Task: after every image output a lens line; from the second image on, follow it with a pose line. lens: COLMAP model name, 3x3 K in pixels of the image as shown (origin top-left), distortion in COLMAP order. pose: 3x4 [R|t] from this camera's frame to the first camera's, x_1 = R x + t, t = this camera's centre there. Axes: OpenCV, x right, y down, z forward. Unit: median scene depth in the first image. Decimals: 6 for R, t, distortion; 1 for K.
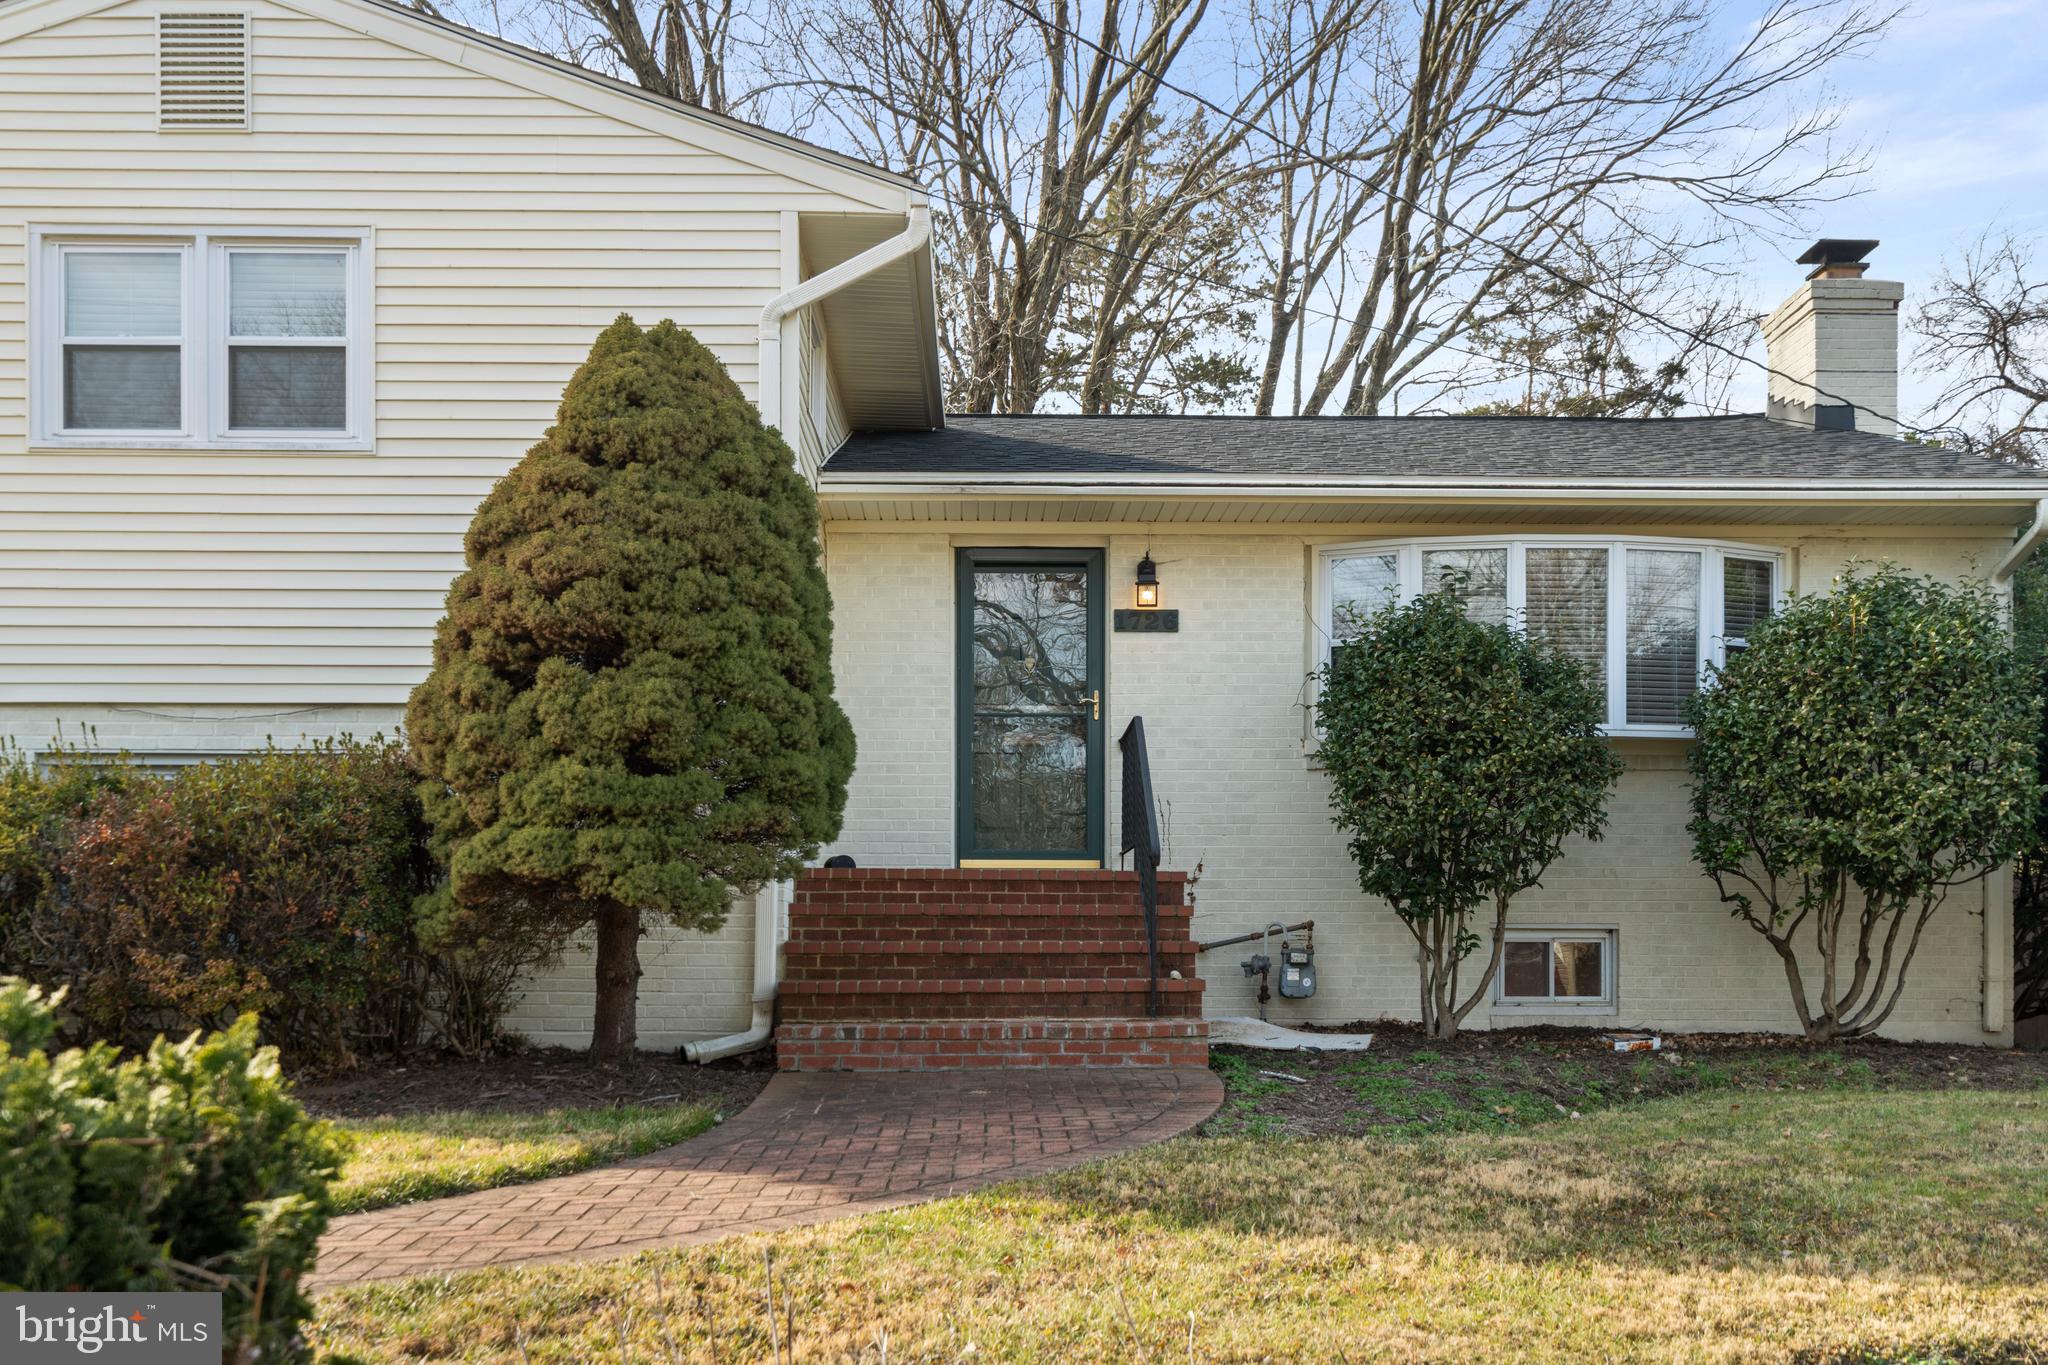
lens RADIAL K [[2076.6, 0, 1021.6], [0, 2076.6, 685.3], [0, 0, 1]] dist [-0.006155, 0.000000]
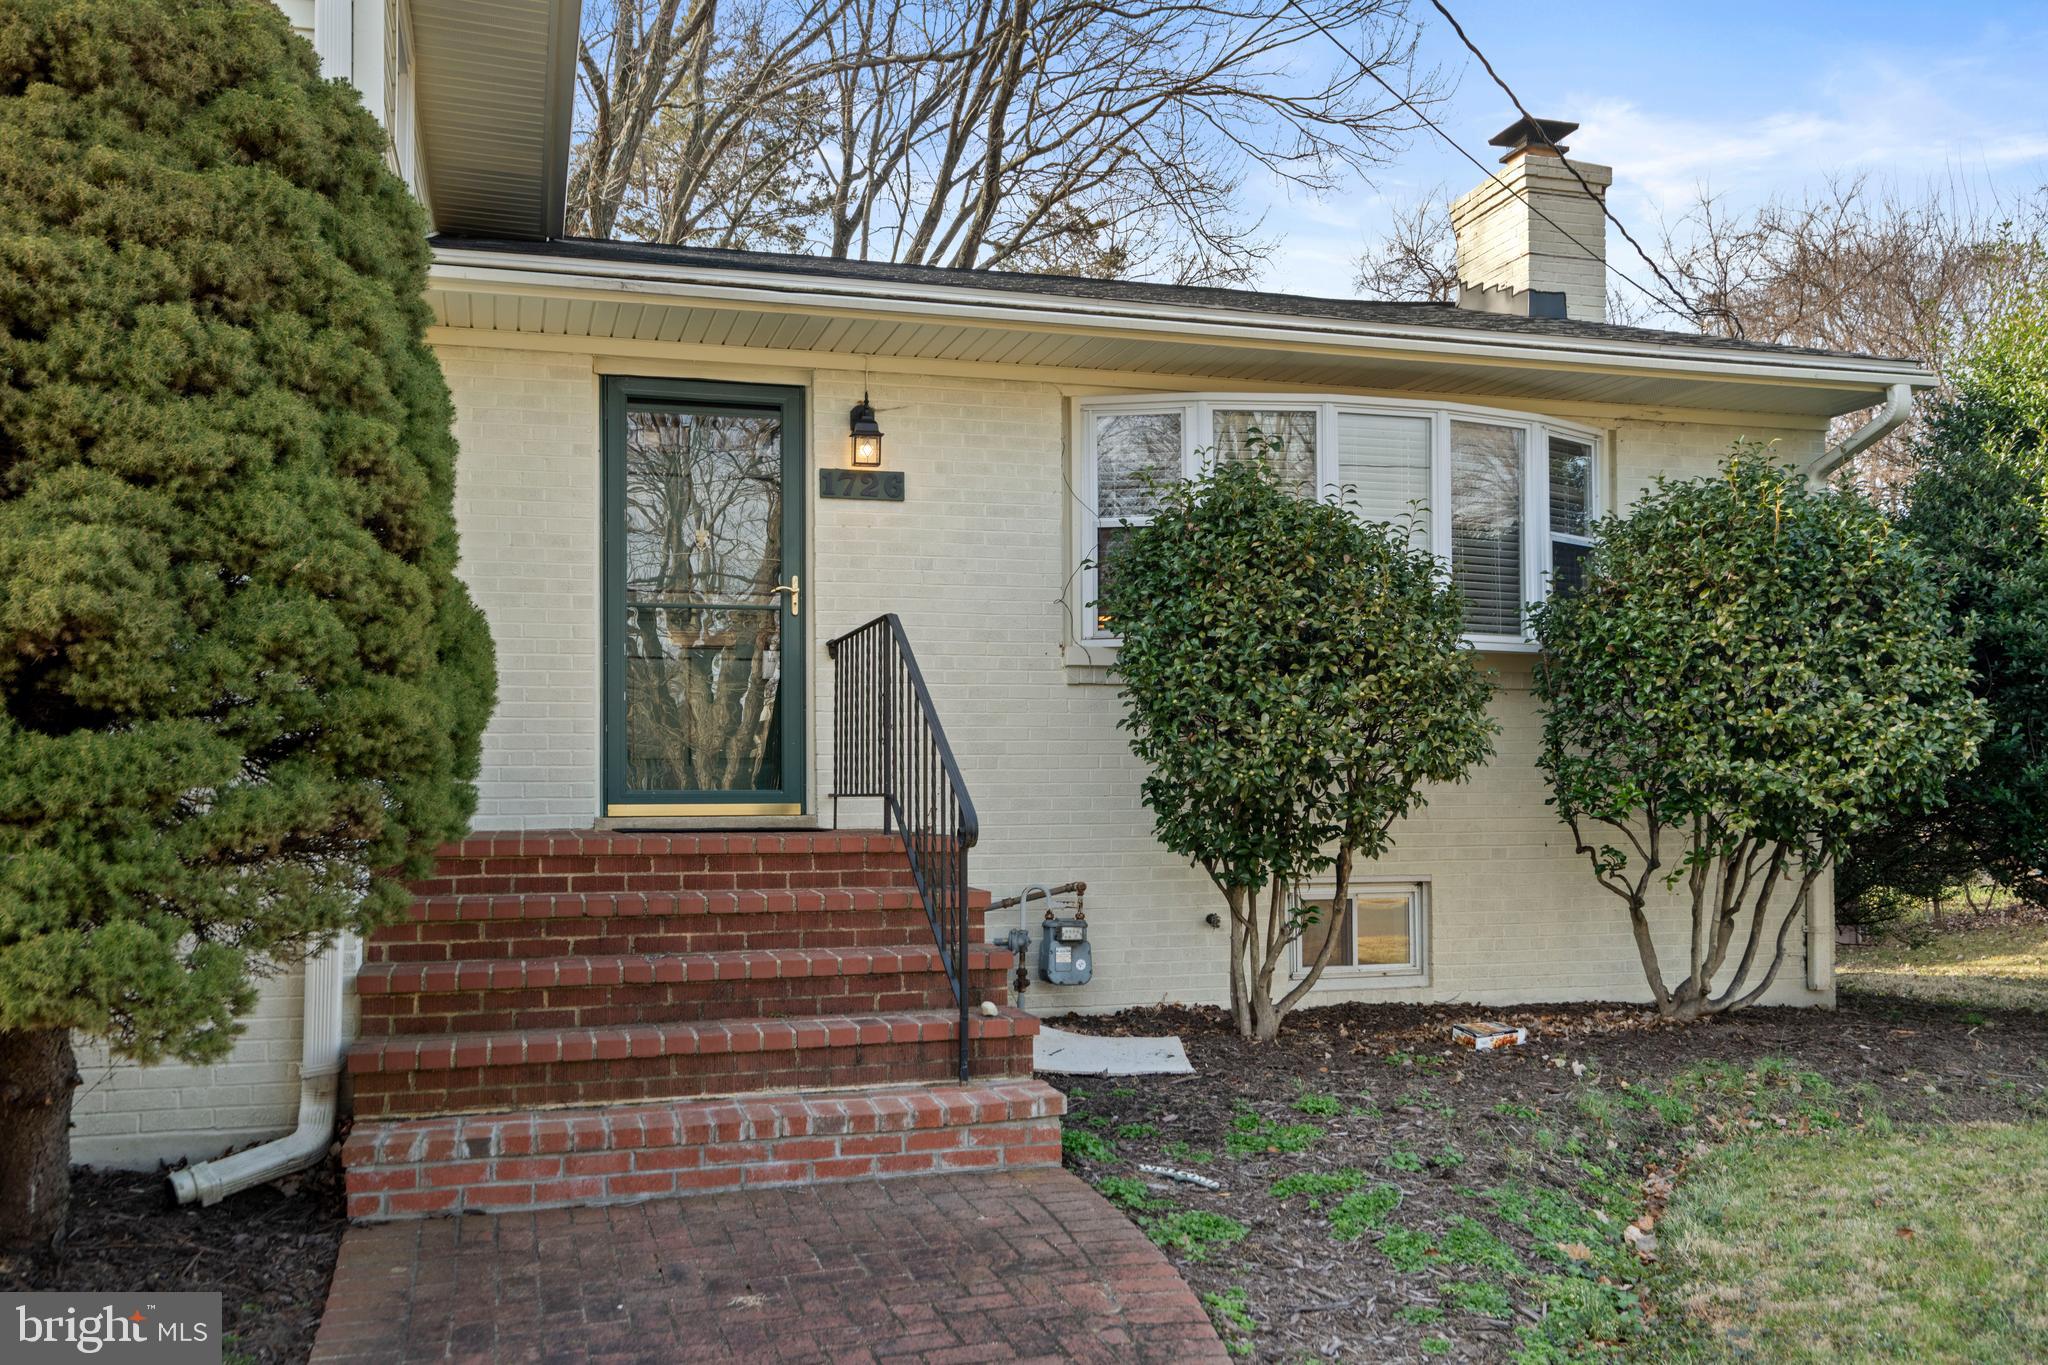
lens RADIAL K [[1705.0, 0, 1030.1], [0, 1705.0, 672.1], [0, 0, 1]] dist [-0.000941, -0.004722]
pose [[0.961488, 0.010168, 0.274660, -0.058721], [-0.025454, 0.998315, 0.052149, 0.003433], [-0.273667, -0.057132, 0.960126, 0.441579]]
